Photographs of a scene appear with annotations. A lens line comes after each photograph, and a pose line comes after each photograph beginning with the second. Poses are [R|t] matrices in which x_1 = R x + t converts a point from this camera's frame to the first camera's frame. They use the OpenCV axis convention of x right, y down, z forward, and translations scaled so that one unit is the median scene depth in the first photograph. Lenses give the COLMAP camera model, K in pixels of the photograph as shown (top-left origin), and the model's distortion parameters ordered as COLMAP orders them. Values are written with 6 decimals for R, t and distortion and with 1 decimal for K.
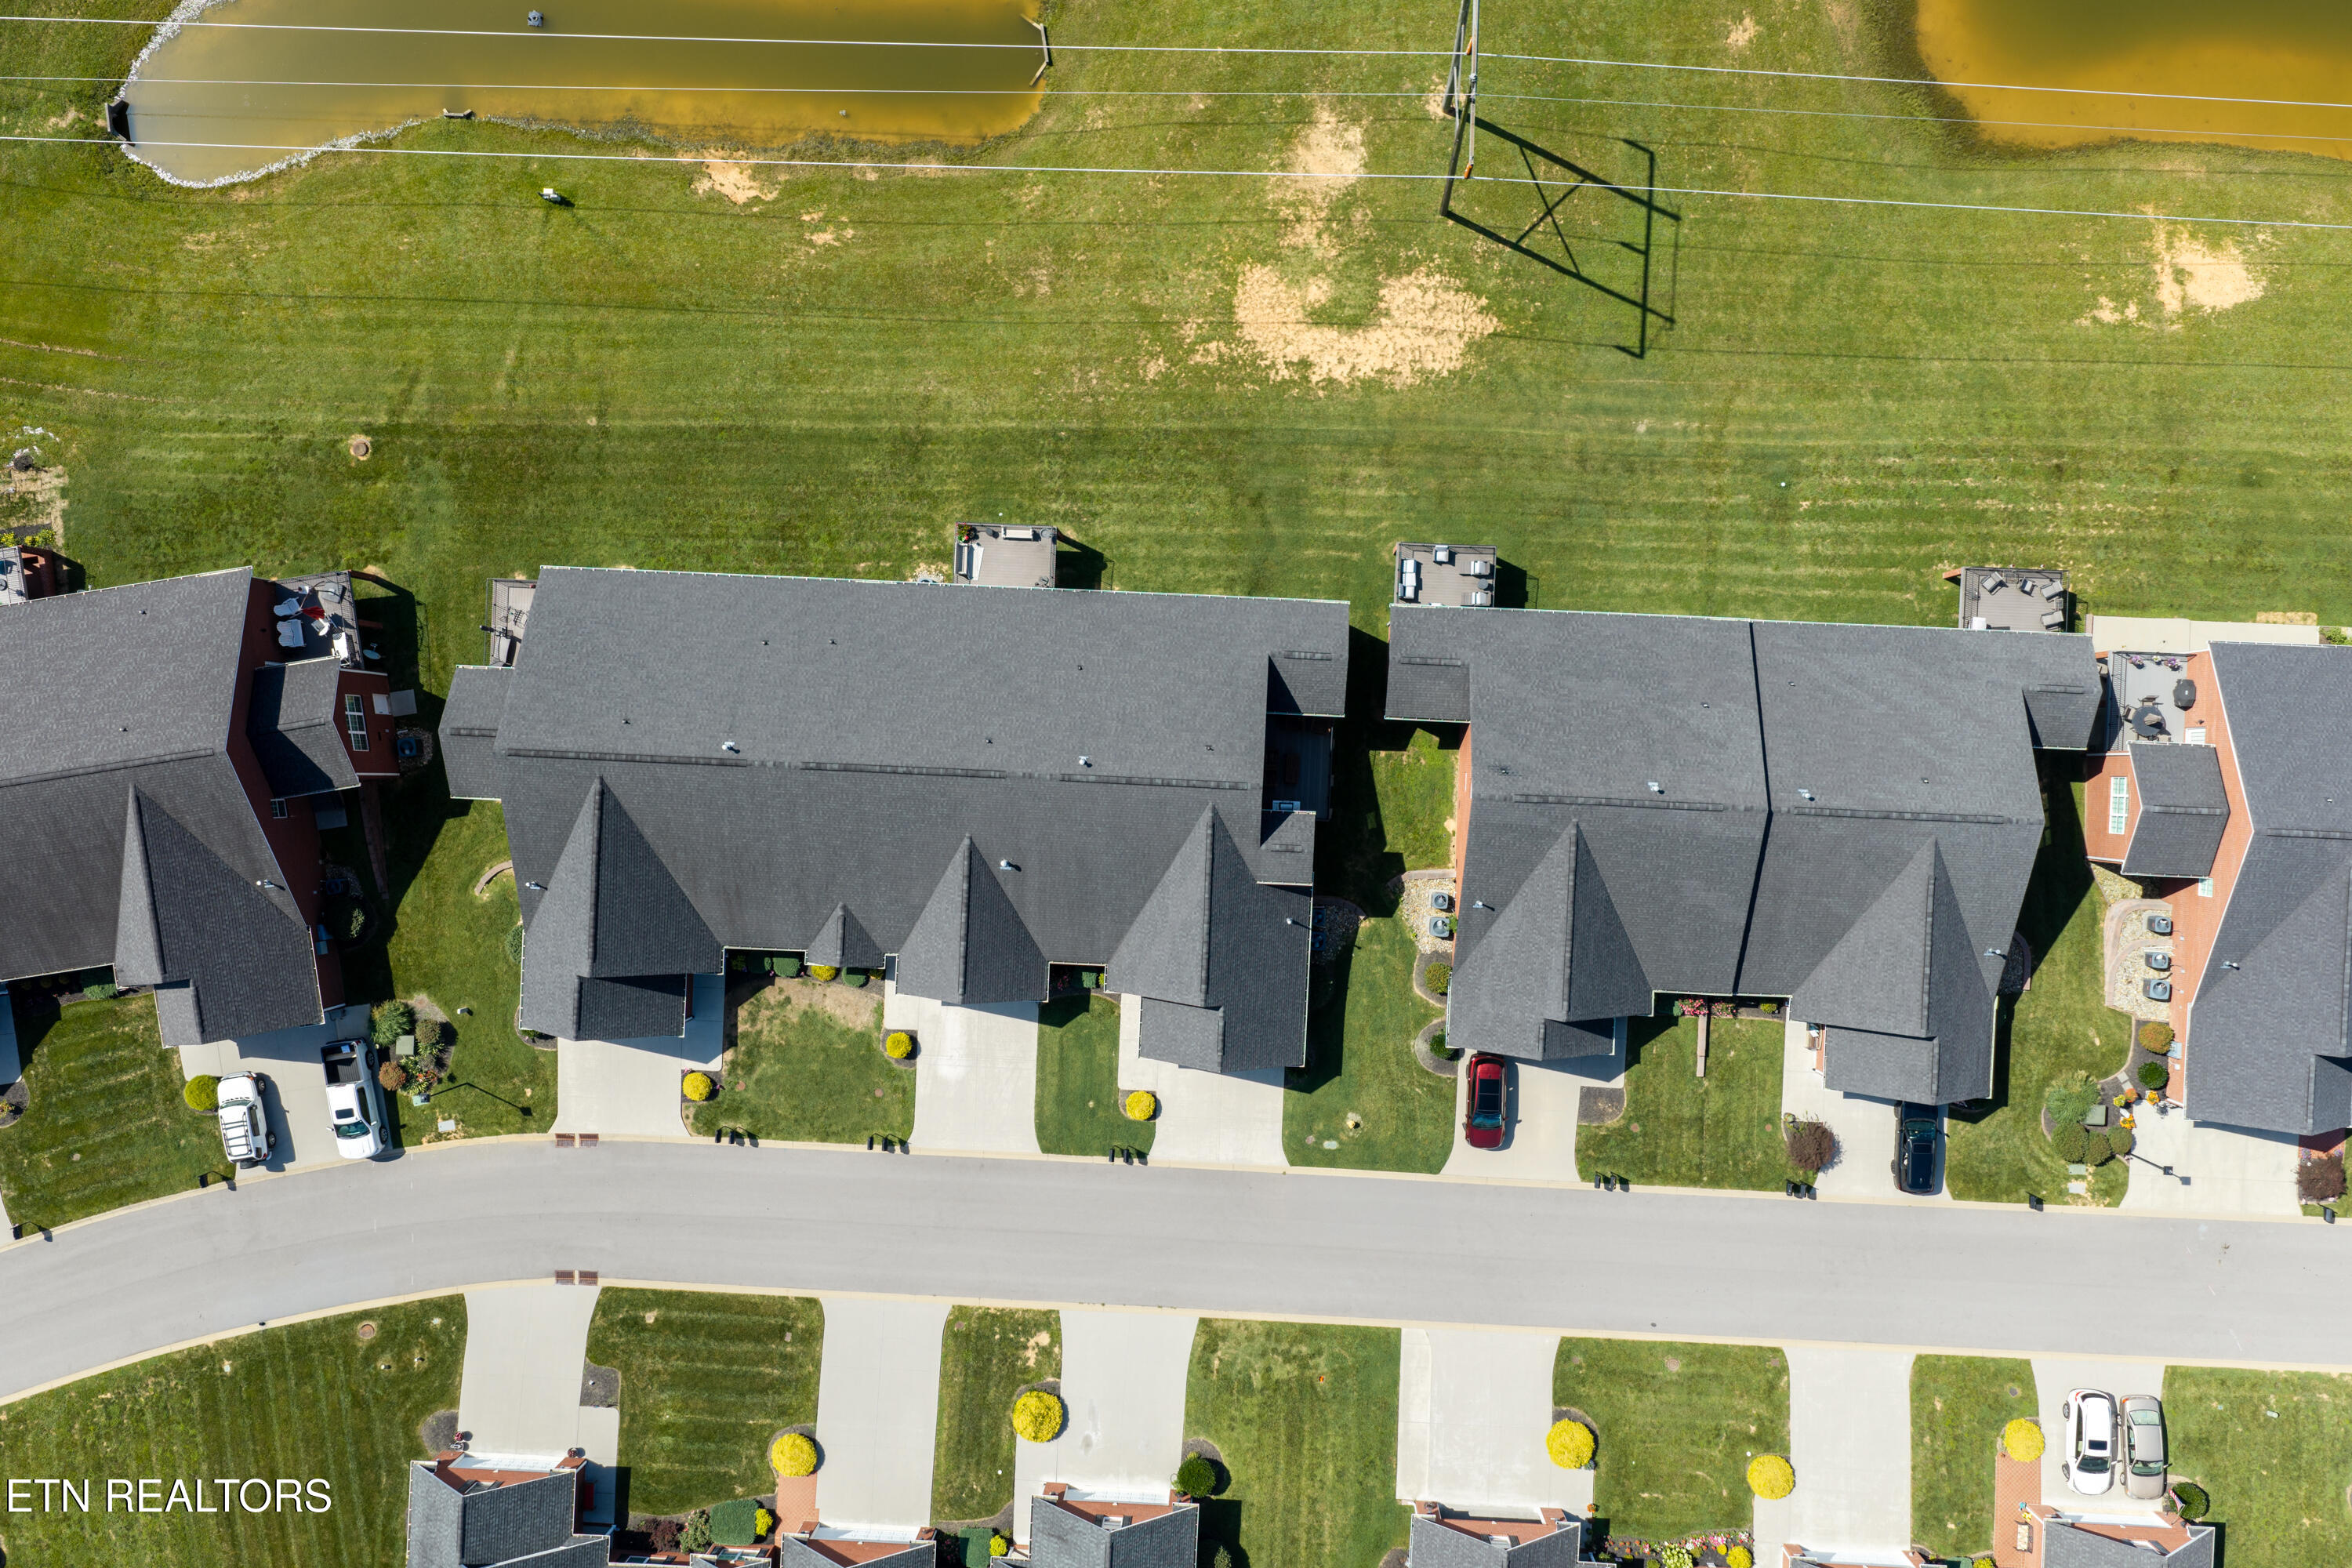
lens RADIAL K [[1990.1, 0, 1180.8], [0, 1990.1, 824.9], [0, 0, 1]] dist [0.007699, -0.009222]
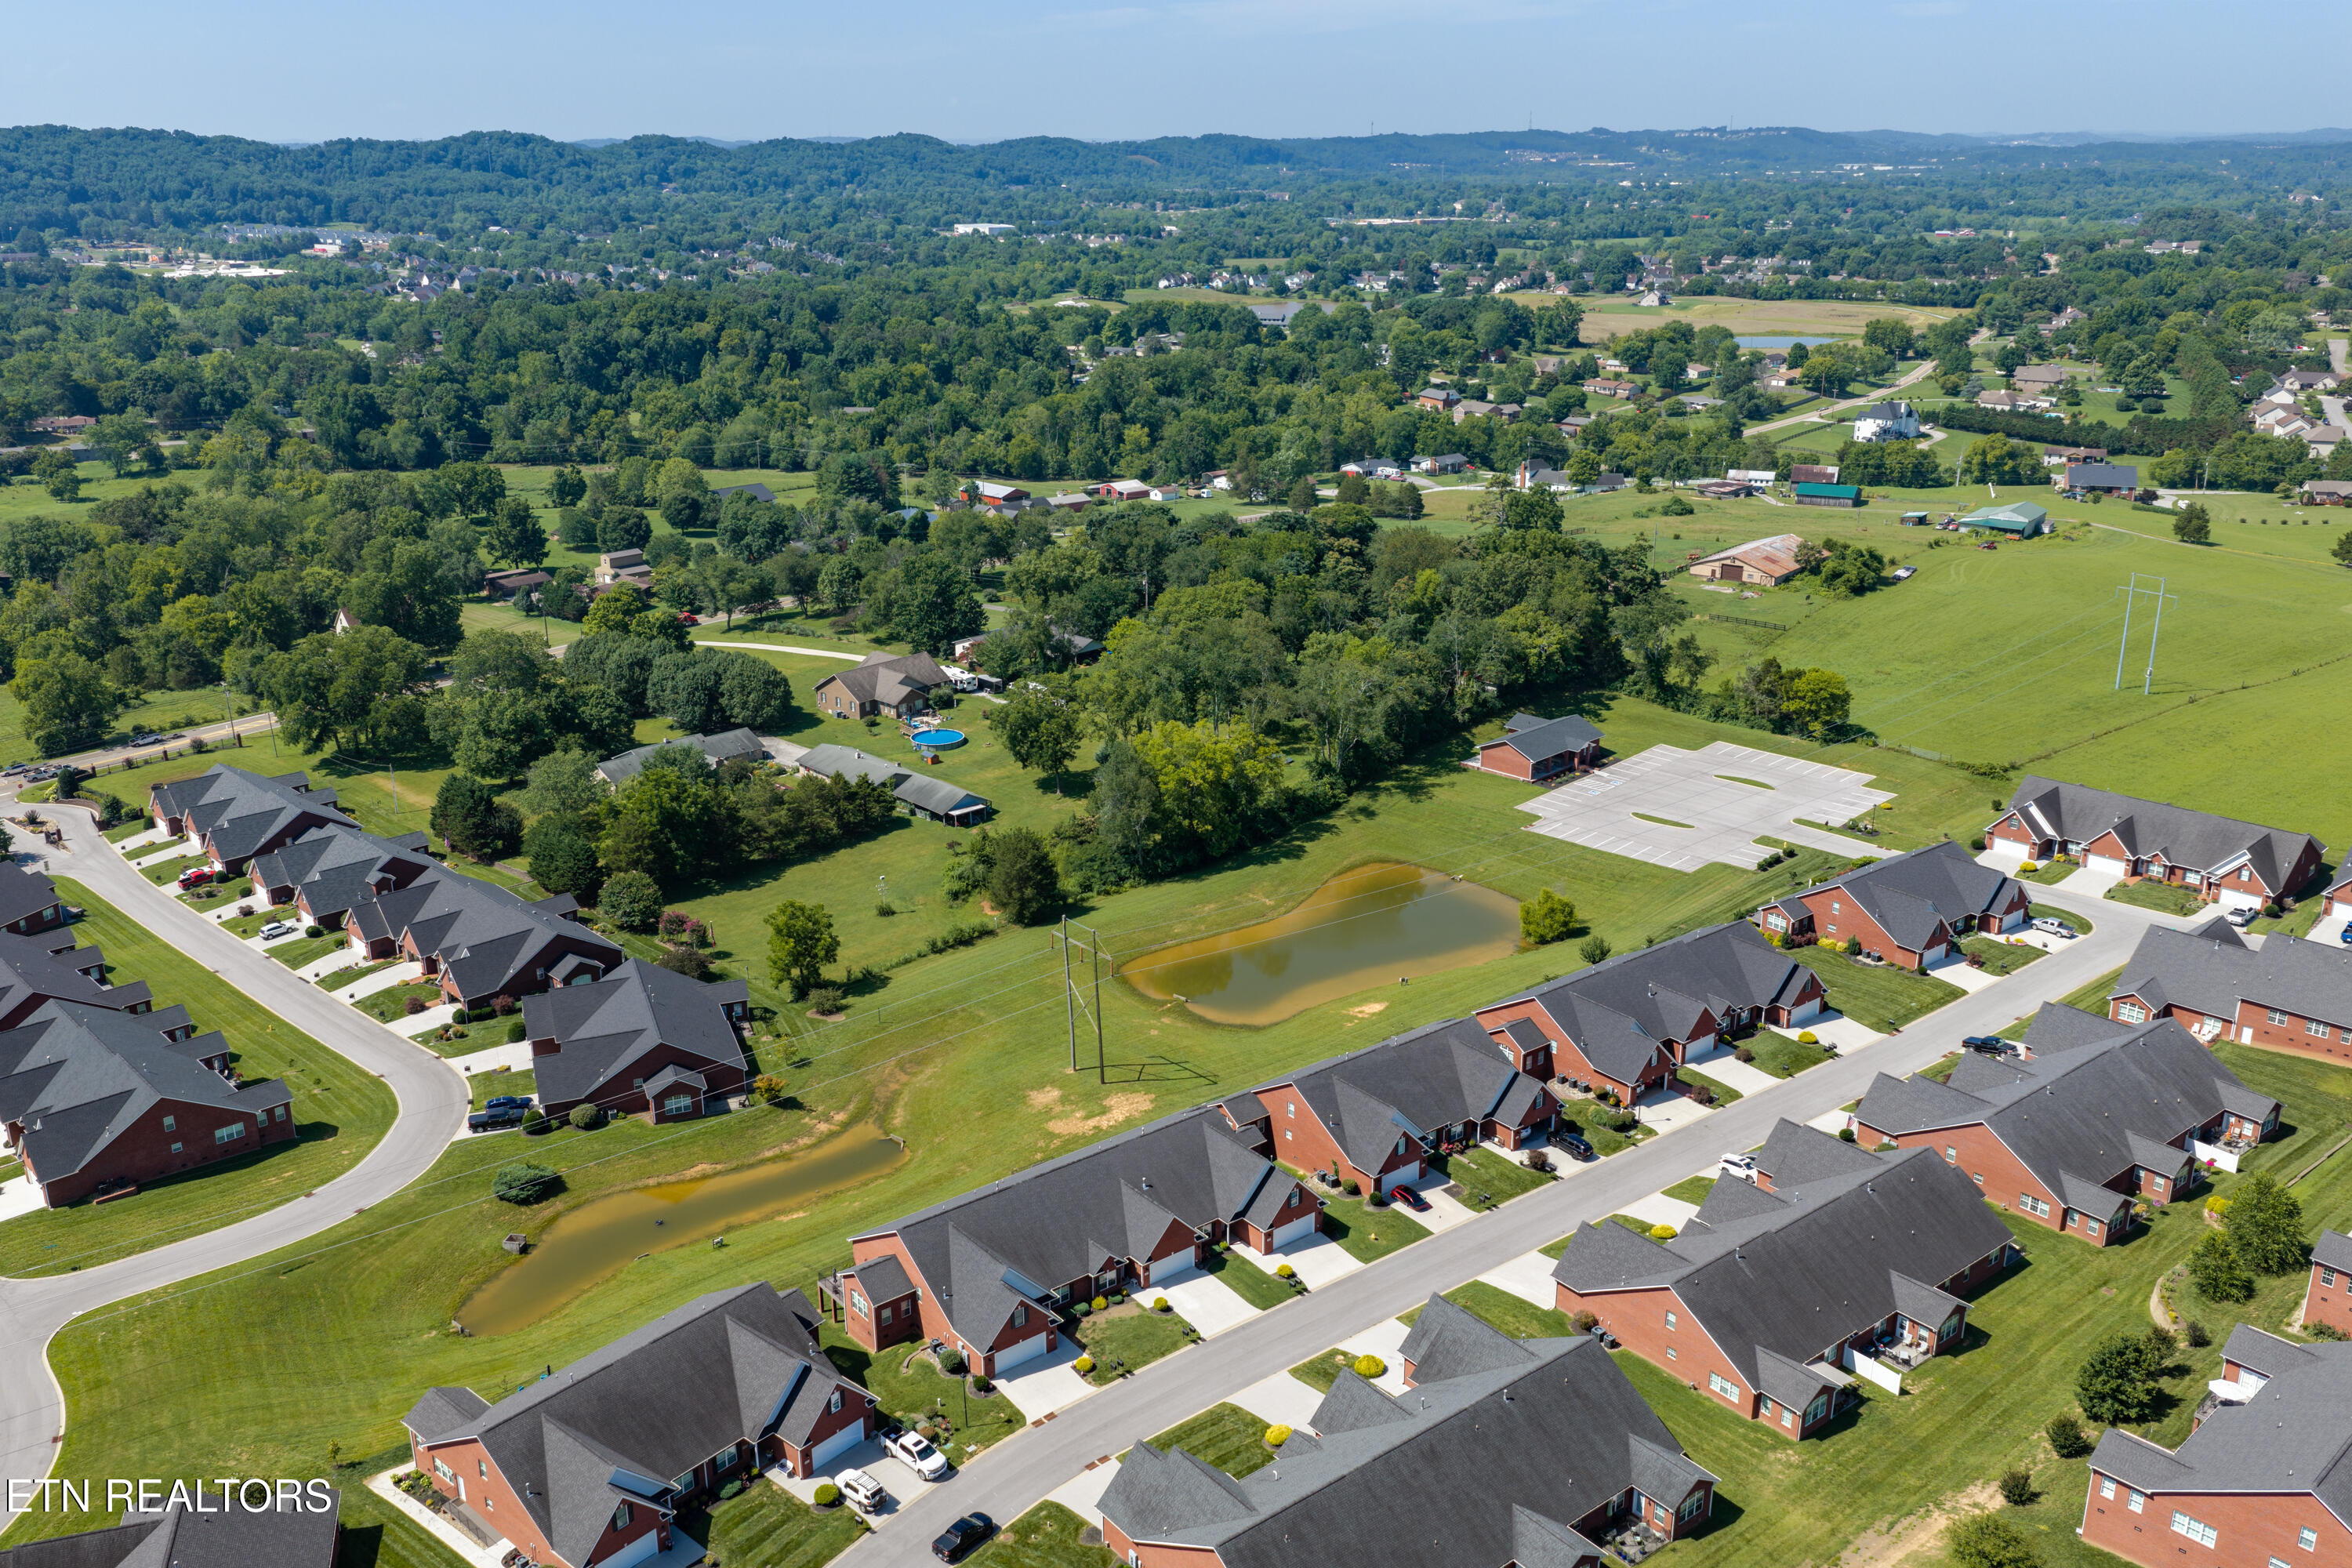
lens RADIAL K [[1990.1, 0, 1180.8], [0, 1990.1, 824.9], [0, 0, 1]] dist [0.007699, -0.009222]
pose [[0.754223, -0.190940, 0.628243, -1.136069], [0.656610, 0.224341, -0.720094, 1.274969], [-0.003446, 0.955622, 0.294576, 0.082159]]
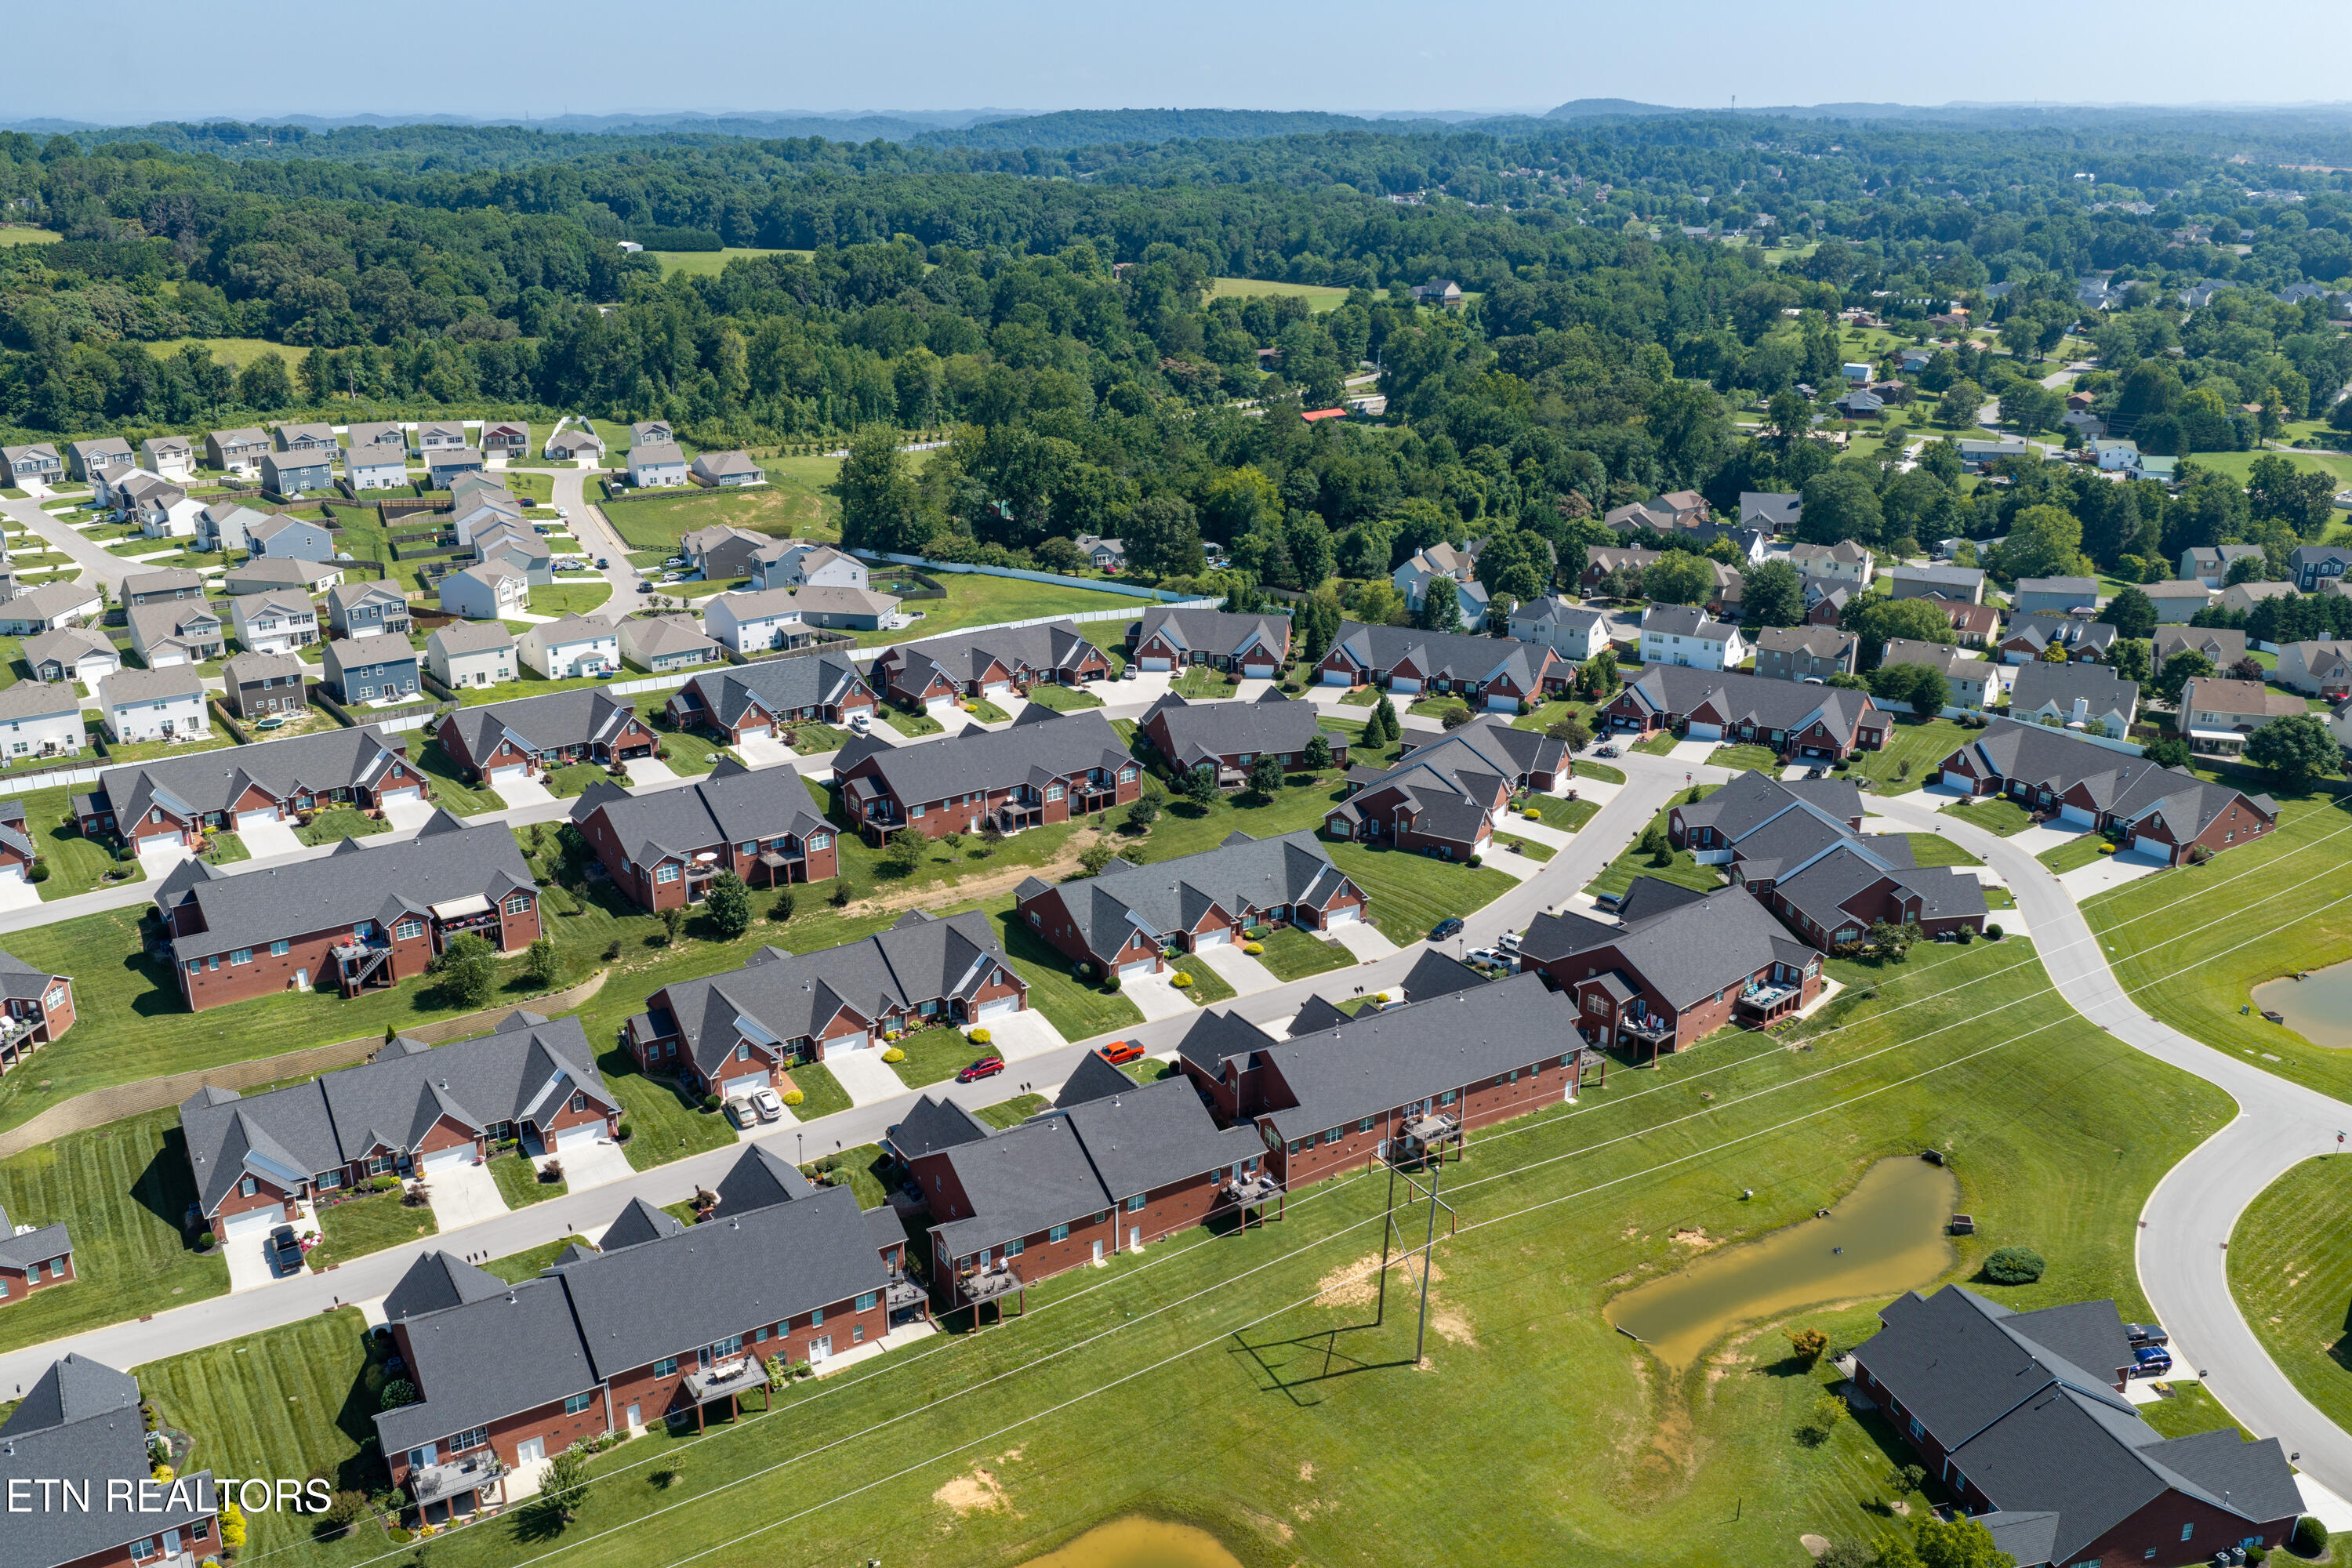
lens RADIAL K [[1871.2, 0, 1176.0], [0, 1871.2, 784.0], [0, 0, 1]] dist [0.002130, -0.001248]
pose [[-0.825897, 0.211888, -0.522492, 1.032494], [-0.563509, -0.279331, 0.777452, -1.346730], [0.018785, 0.936524, 0.350100, -0.007293]]
